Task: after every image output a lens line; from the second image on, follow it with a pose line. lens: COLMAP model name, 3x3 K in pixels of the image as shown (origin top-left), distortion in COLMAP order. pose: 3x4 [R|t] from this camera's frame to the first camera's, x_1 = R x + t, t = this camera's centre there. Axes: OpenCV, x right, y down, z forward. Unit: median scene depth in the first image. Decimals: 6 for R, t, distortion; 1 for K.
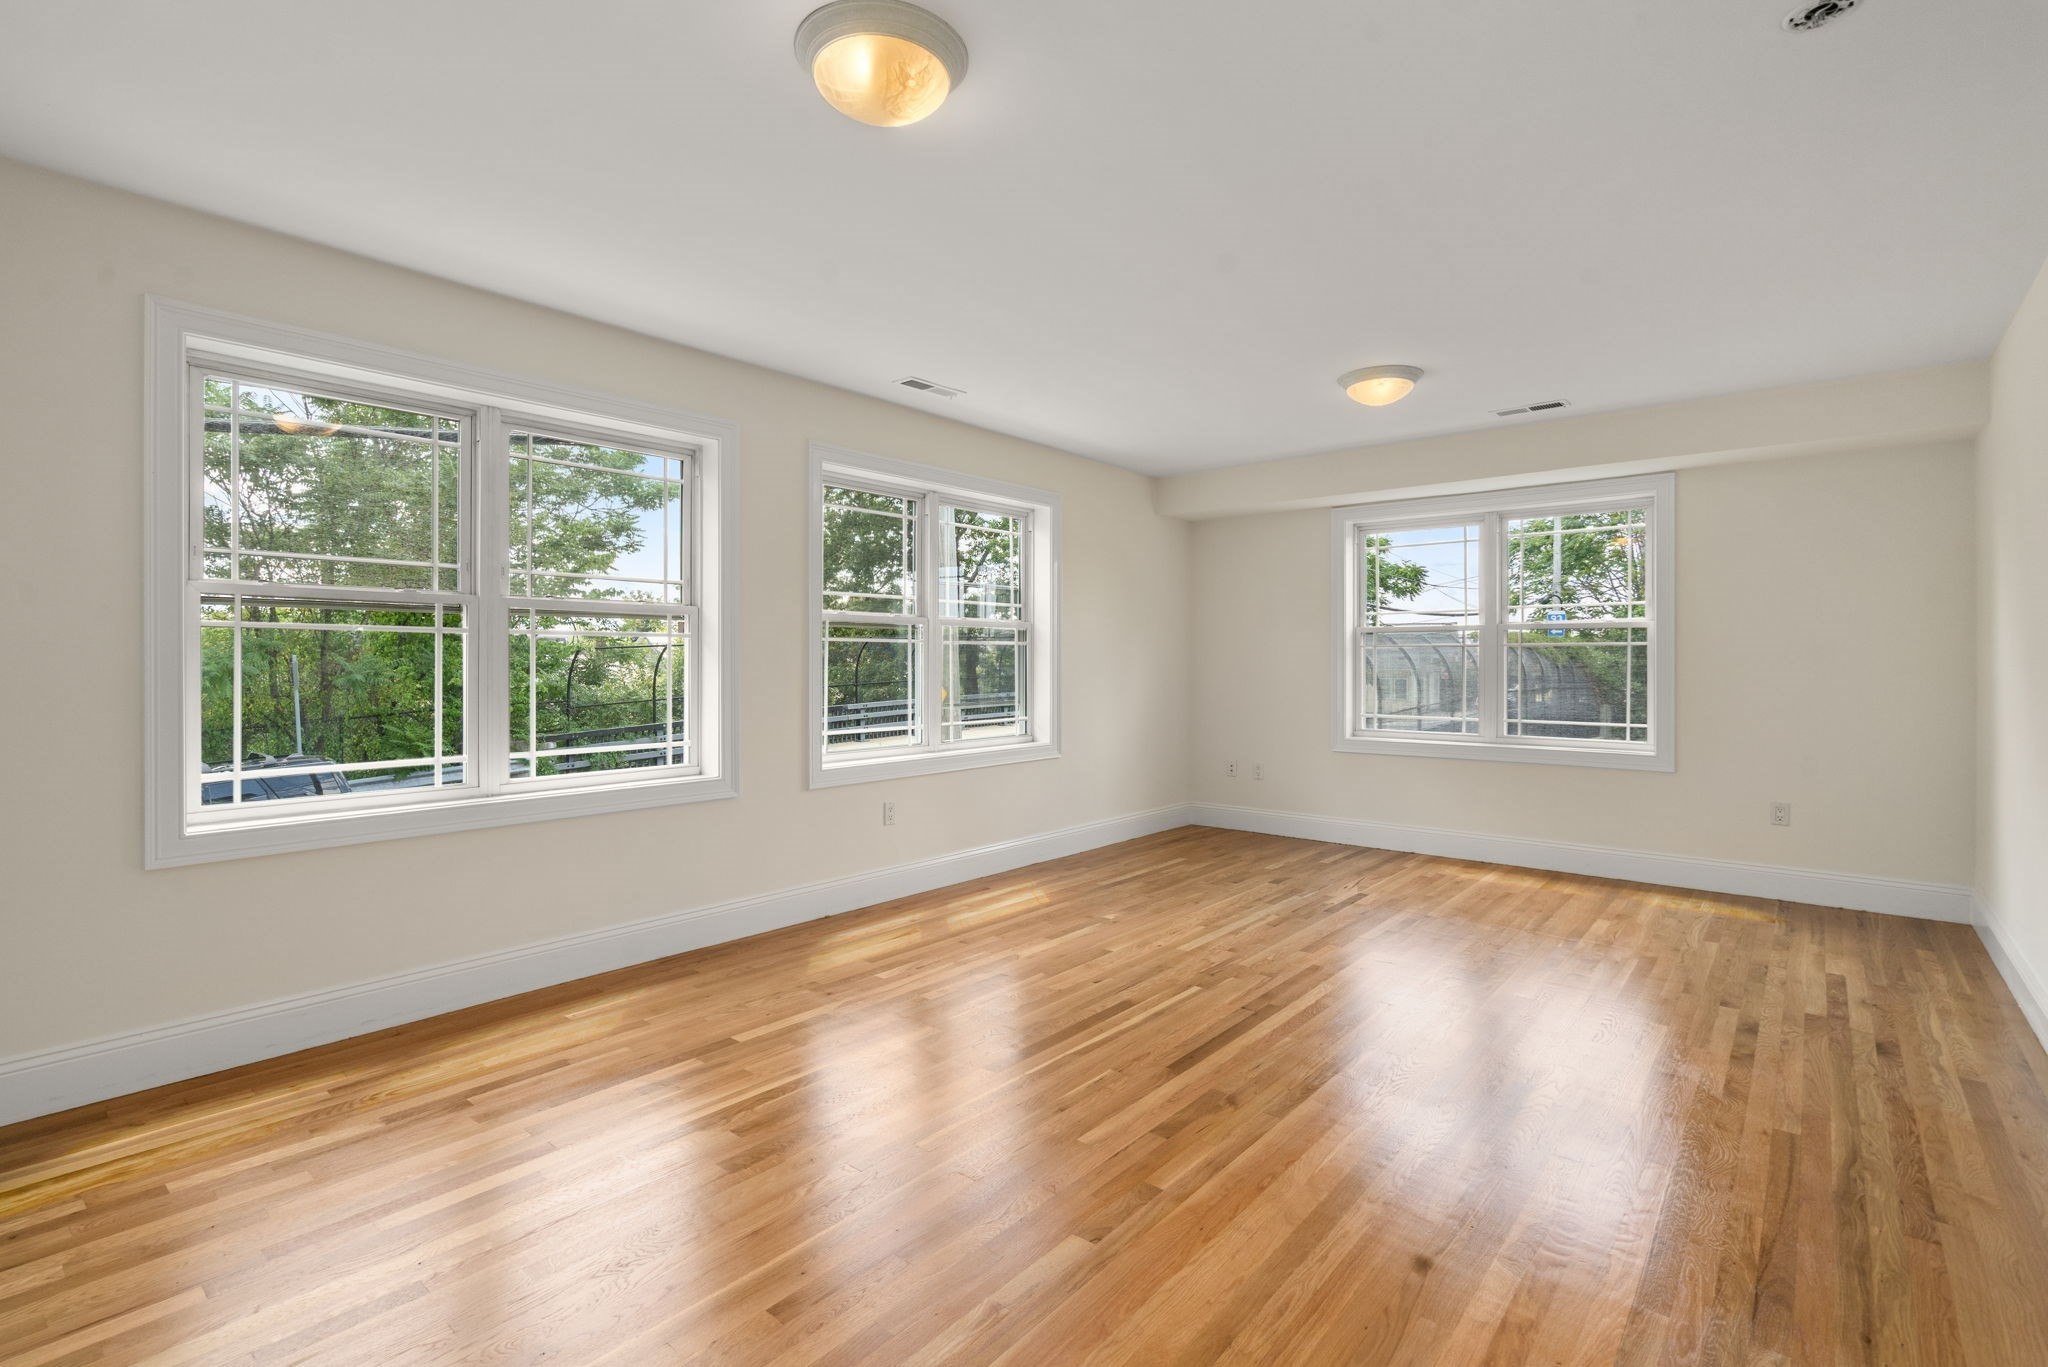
lens RADIAL K [[947.2, 0, 1025.9], [0, 947.2, 670.3], [0, 0, 1]] dist [-0.004498, -0.000415]
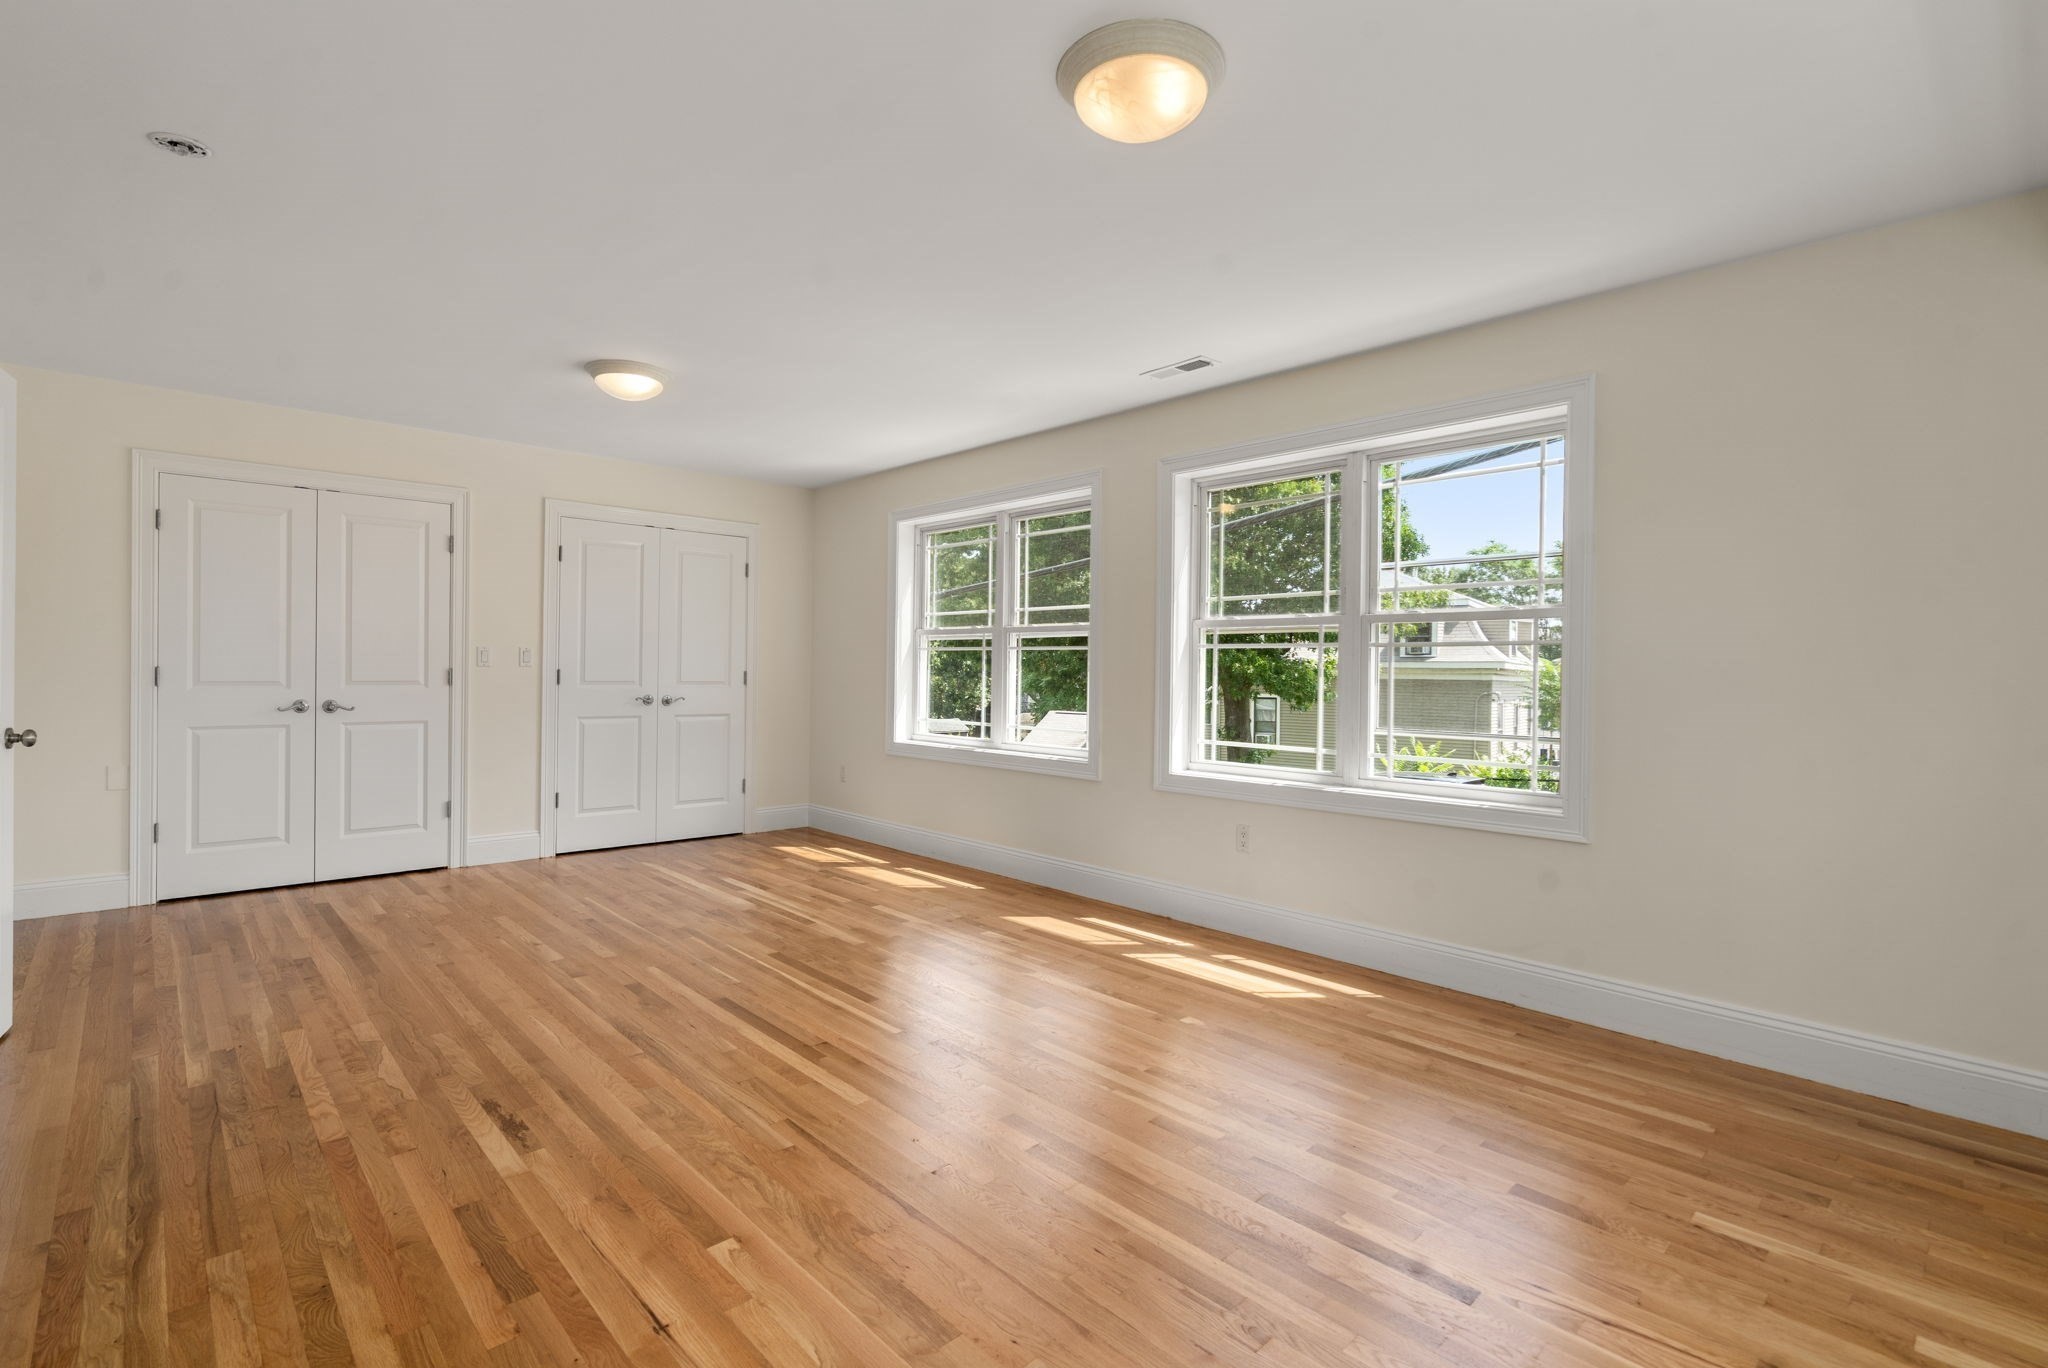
lens RADIAL K [[947.2, 0, 1019.7], [0, 947.2, 685.8], [0, 0, 1]] dist [-0.004498, -0.000415]
pose [[-0.123242, 0.016758, -0.992235, 1.112432], [-0.020483, 0.999601, 0.019427, -0.009722], [0.992165, 0.022718, -0.122850, 1.296477]]
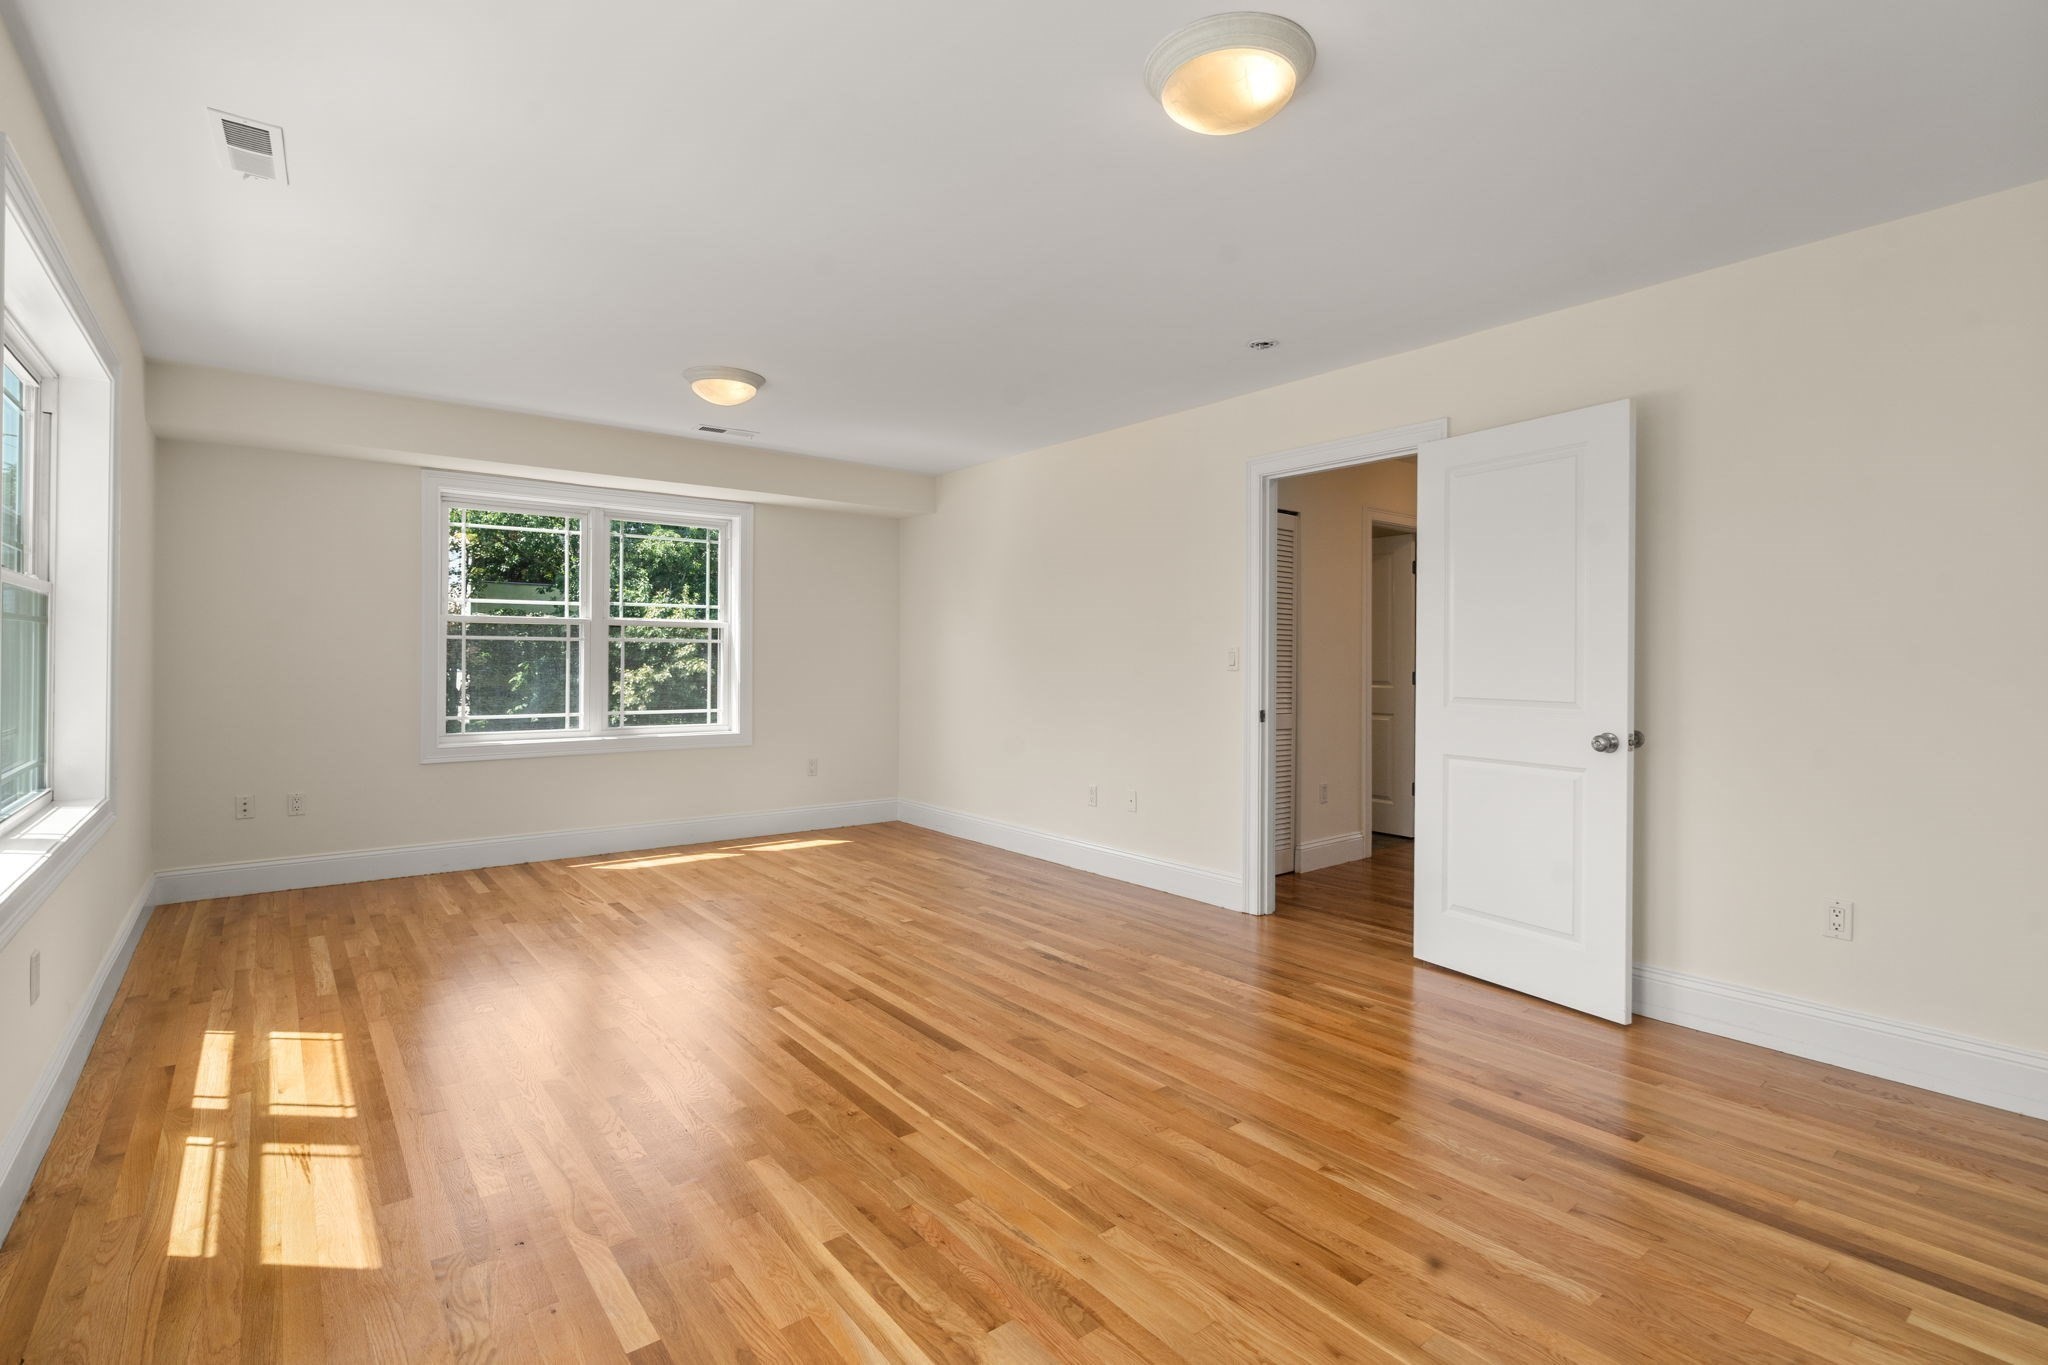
lens RADIAL K [[947.2, 0, 1029.2], [0, 947.2, 668.8], [0, 0, 1]] dist [-0.004498, -0.000415]
pose [[0.197050, -0.008424, 0.980357, -0.728181], [0.001630, 0.999965, 0.008265, -0.007483], [-0.980392, -0.000030, 0.197056, 0.611392]]
